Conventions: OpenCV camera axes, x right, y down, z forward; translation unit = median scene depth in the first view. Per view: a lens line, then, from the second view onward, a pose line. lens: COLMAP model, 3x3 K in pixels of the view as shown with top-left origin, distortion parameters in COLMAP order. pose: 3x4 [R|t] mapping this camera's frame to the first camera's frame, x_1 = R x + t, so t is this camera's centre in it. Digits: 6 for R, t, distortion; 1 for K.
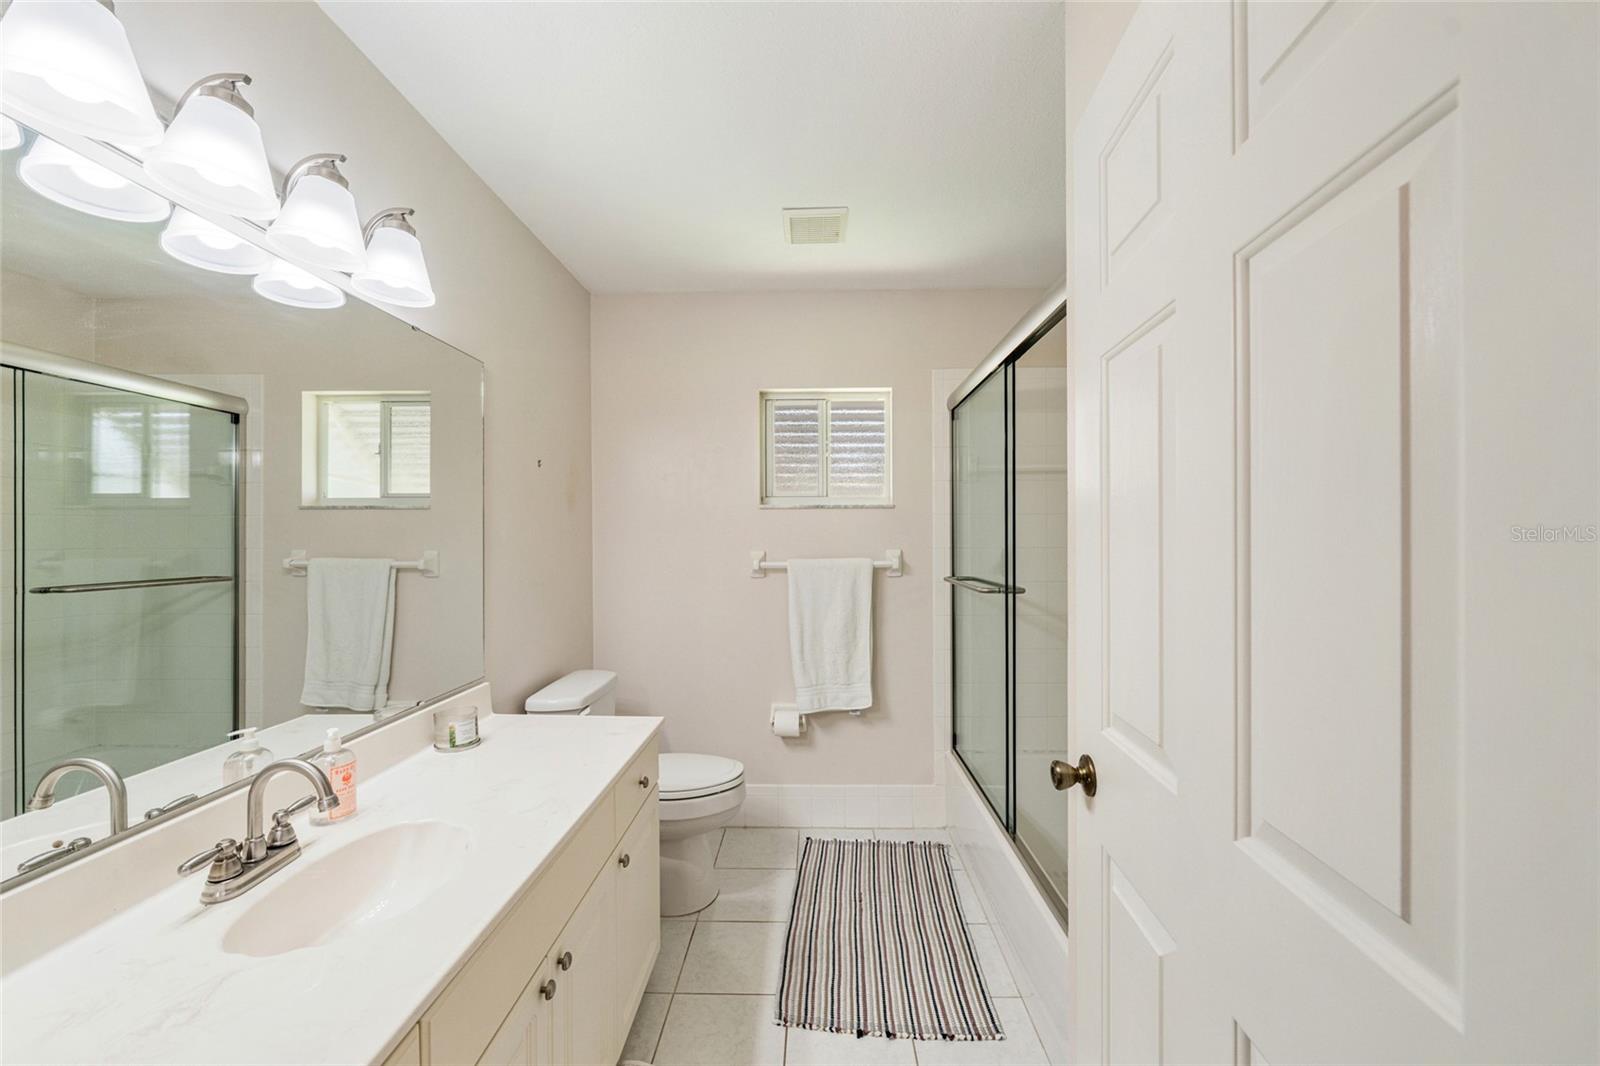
lens RADIAL K [[627.1, 0, 788.4], [0, 627.1, 537.7], [0, 0, 1]] dist [-0.000959, -0.000191]
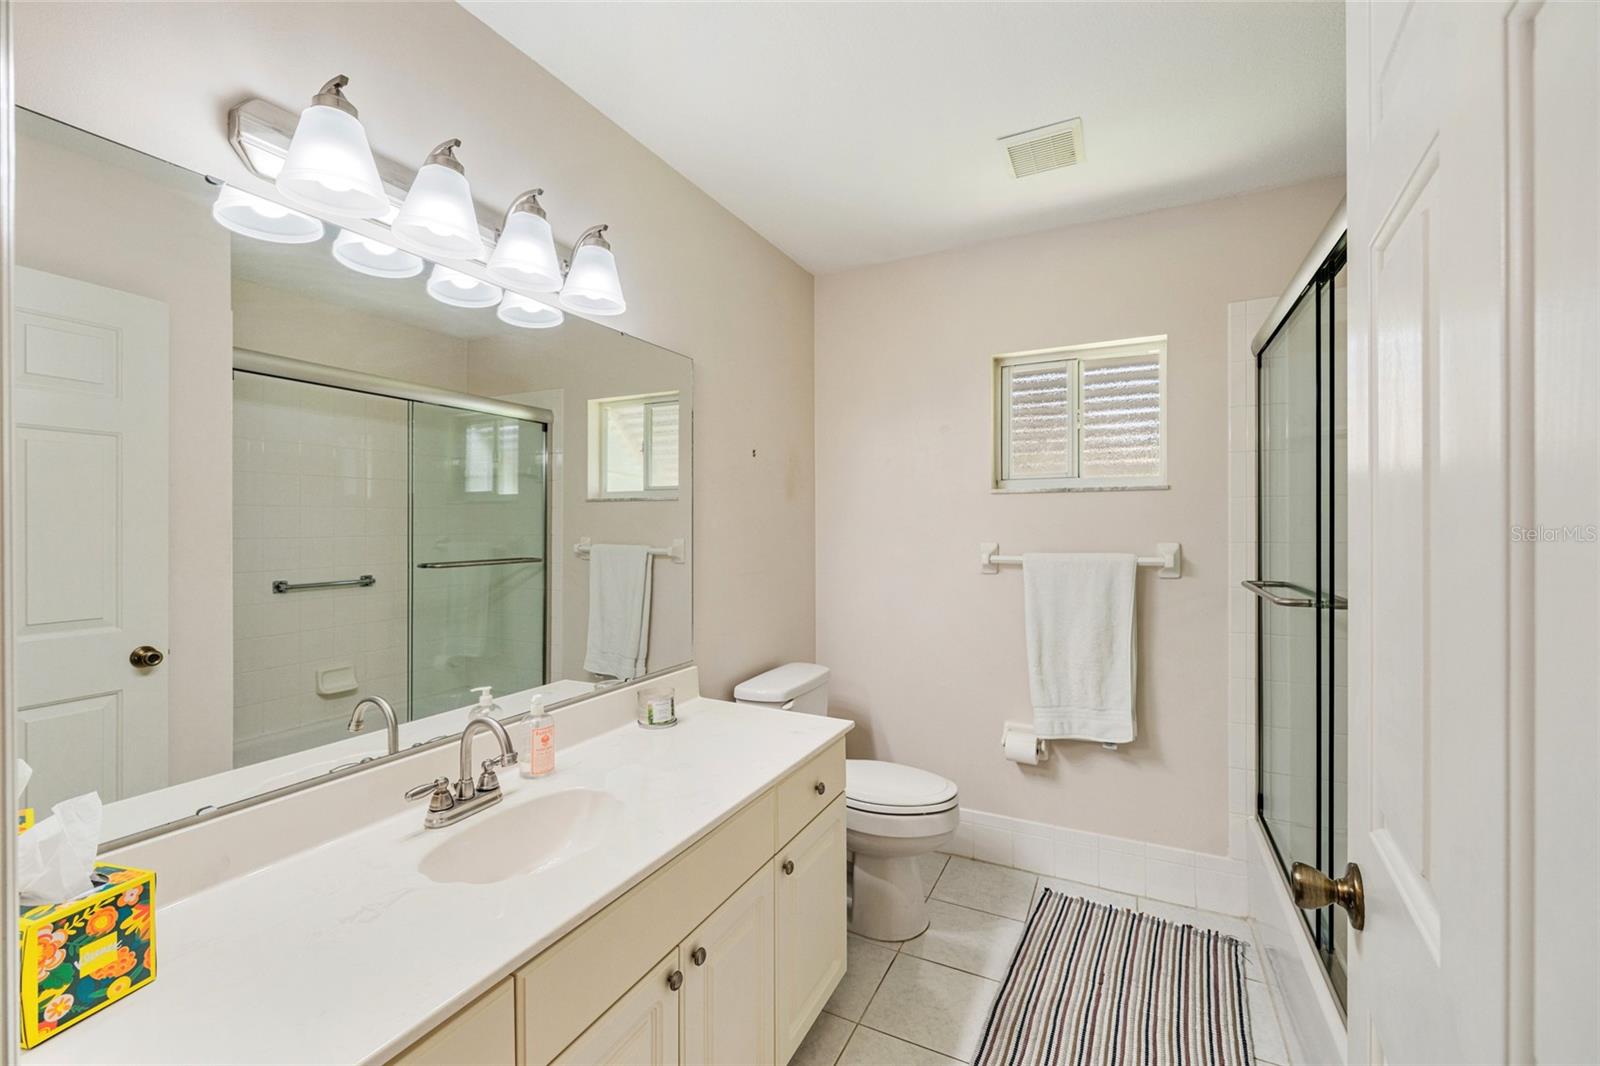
lens RADIAL K [[667.9, 0, 804.0], [0, 667.9, 527.1], [0, 0, 1]] dist [0.001801, -0.001234]
pose [[0.900897, 0.002131, -0.434029, 0.125998], [-0.001718, 0.999998, 0.001342, -0.001493], [0.434030, -0.000464, 0.900898, 0.061894]]
